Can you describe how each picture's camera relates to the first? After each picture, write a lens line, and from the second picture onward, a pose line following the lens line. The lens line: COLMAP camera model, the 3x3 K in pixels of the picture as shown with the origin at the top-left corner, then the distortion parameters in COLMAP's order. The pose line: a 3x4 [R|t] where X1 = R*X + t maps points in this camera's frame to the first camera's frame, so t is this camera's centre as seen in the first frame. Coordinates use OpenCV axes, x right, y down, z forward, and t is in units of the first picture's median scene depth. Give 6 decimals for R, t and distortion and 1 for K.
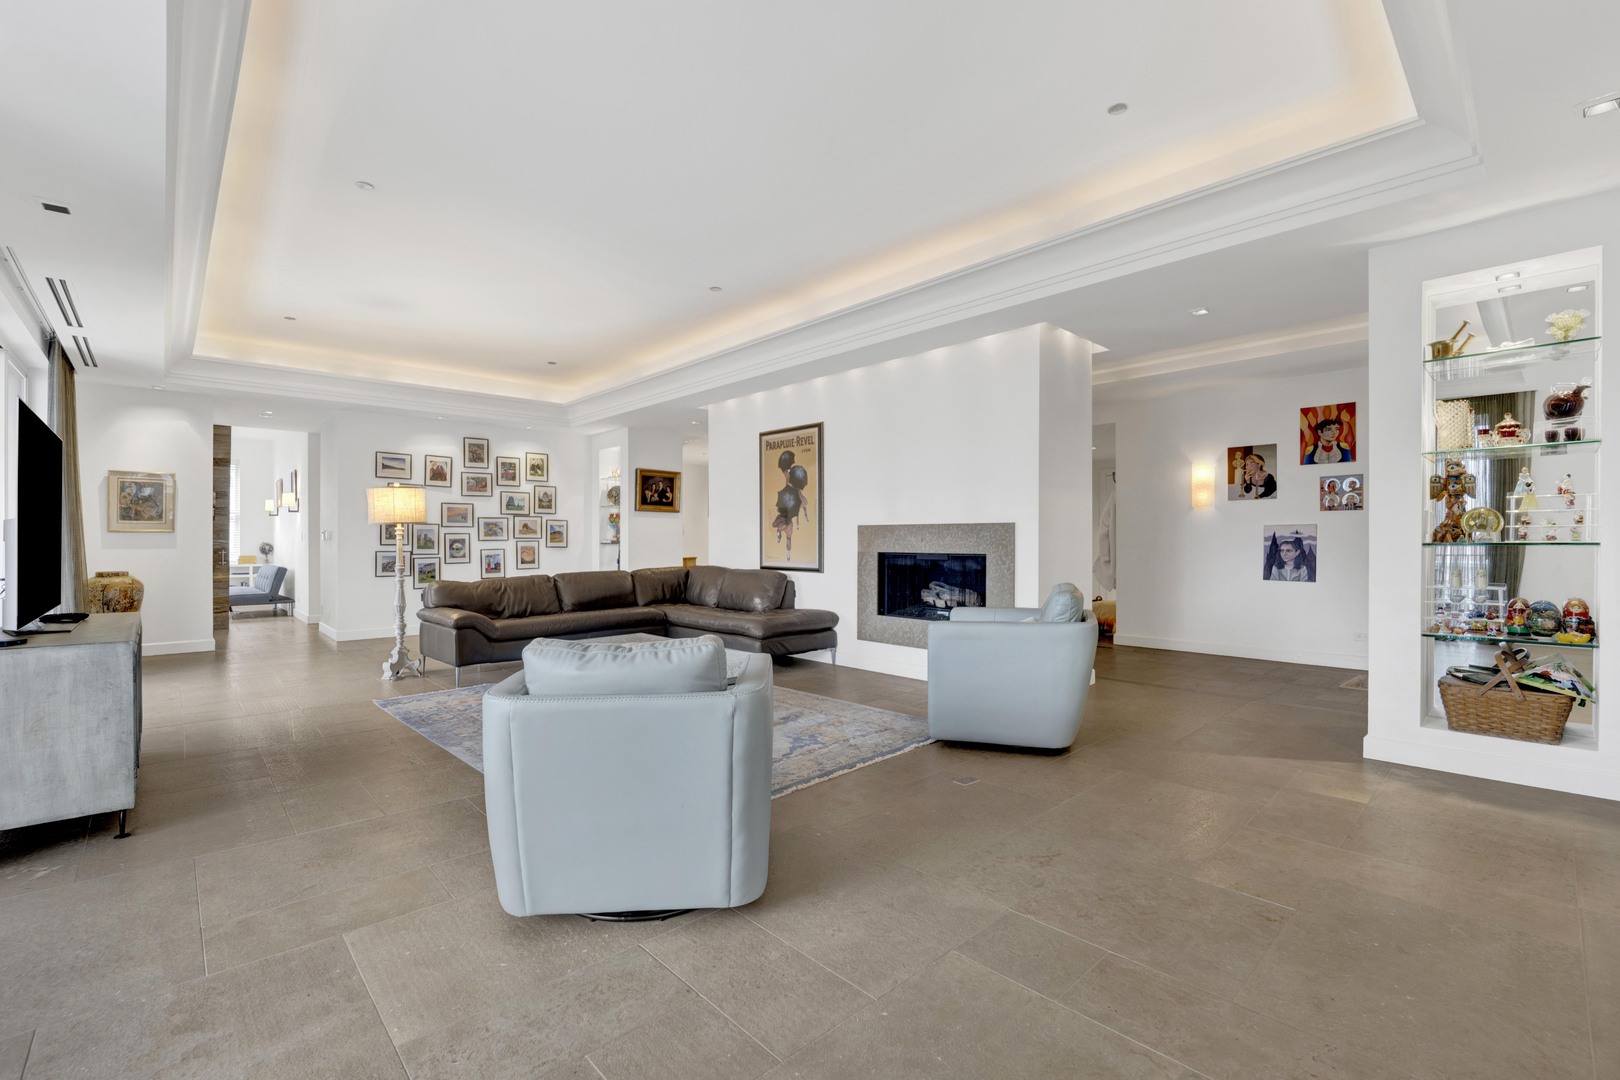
lens RADIAL K [[679.0, 0, 801.7], [0, 679.0, 543.5], [0, 0, 1]] dist [-0.001289, -0.000218]
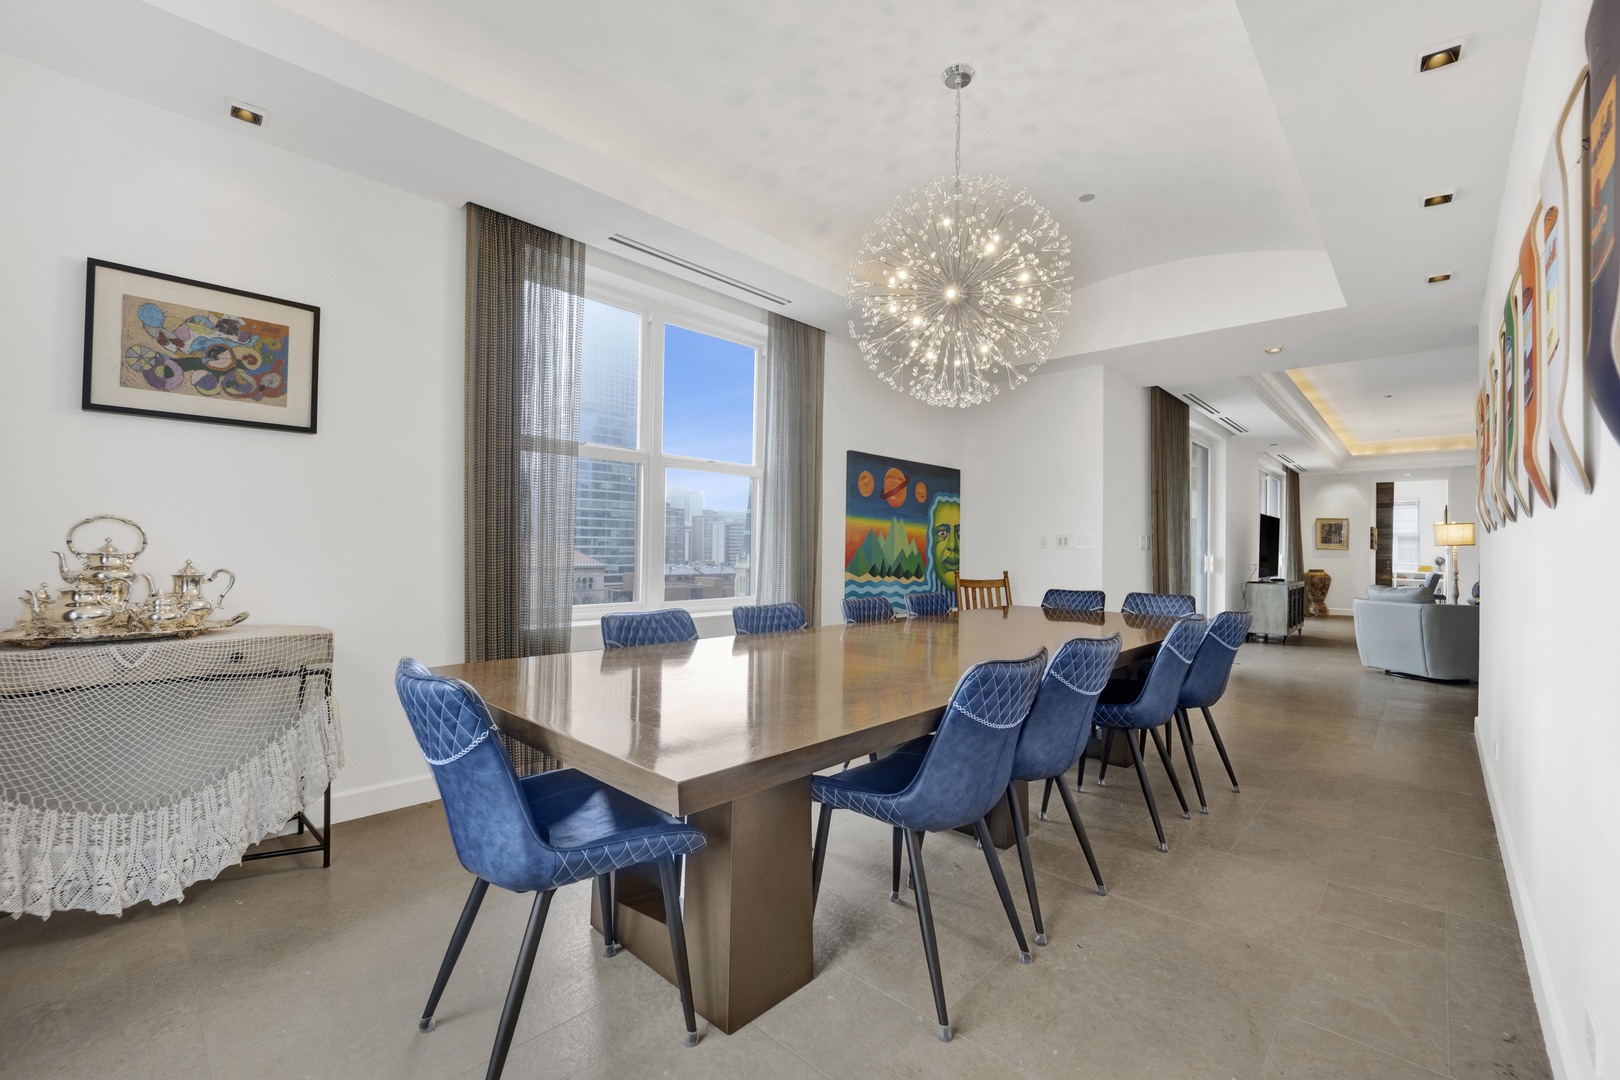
lens RADIAL K [[679.0, 0, 804.1], [0, 679.0, 543.4], [0, 0, 1]] dist [-0.001289, -0.000218]
pose [[0.059019, -0.012301, -0.998181, 0.863616], [-0.010489, 0.999861, -0.012942, 0.006454], [0.998202, 0.011234, 0.058882, -0.608702]]
